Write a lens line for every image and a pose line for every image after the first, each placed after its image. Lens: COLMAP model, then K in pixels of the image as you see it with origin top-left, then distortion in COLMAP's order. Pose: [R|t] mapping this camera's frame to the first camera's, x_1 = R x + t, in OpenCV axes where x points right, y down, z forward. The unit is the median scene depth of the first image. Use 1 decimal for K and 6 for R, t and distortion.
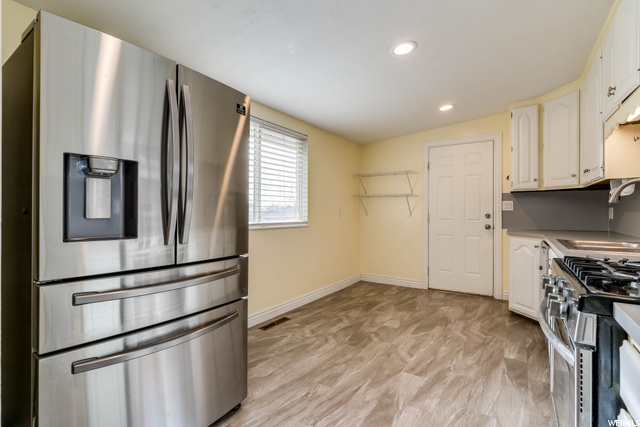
lens RADIAL K [[305.9, 0, 318.9], [0, 305.9, 212.5], [0, 0, 1]] dist [-0.004273, -0.001487]
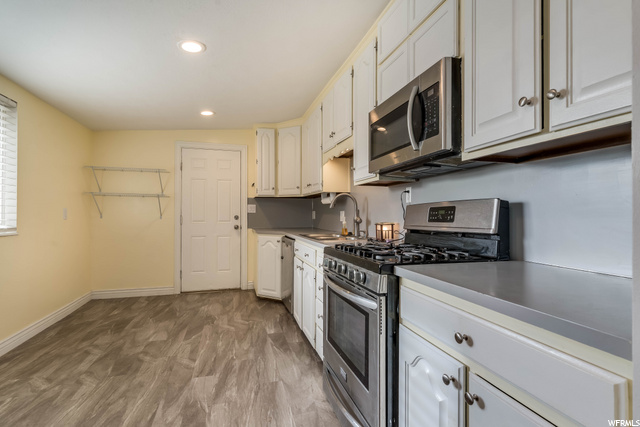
lens RADIAL K [[305.9, 0, 321.8], [0, 305.9, 213.8], [0, 0, 1]] dist [-0.004273, -0.001487]
pose [[0.639940, 0.000963, 0.768424, -0.163040], [0.000018, 0.999999, -0.001269, -0.001617], [-0.768425, 0.000826, 0.639939, 0.046171]]
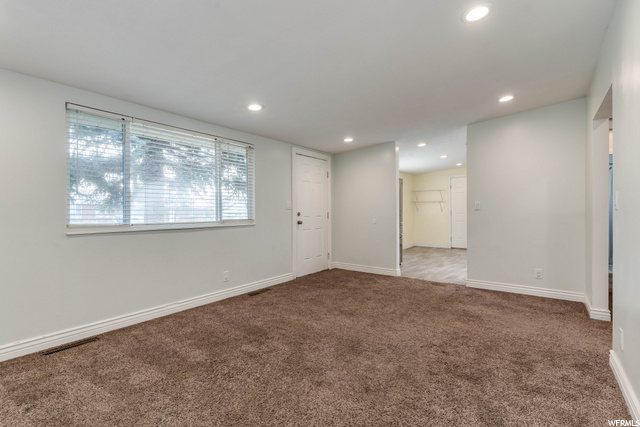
lens RADIAL K [[305.9, 0, 318.3], [0, 305.9, 209.1], [0, 0, 1]] dist [-0.004273, -0.001487]
pose [[0.998621, -0.007730, -0.051920, -0.648907], [0.007408, 0.999952, -0.006391, -0.000631], [0.051967, 0.005997, 0.998631, -1.676953]]
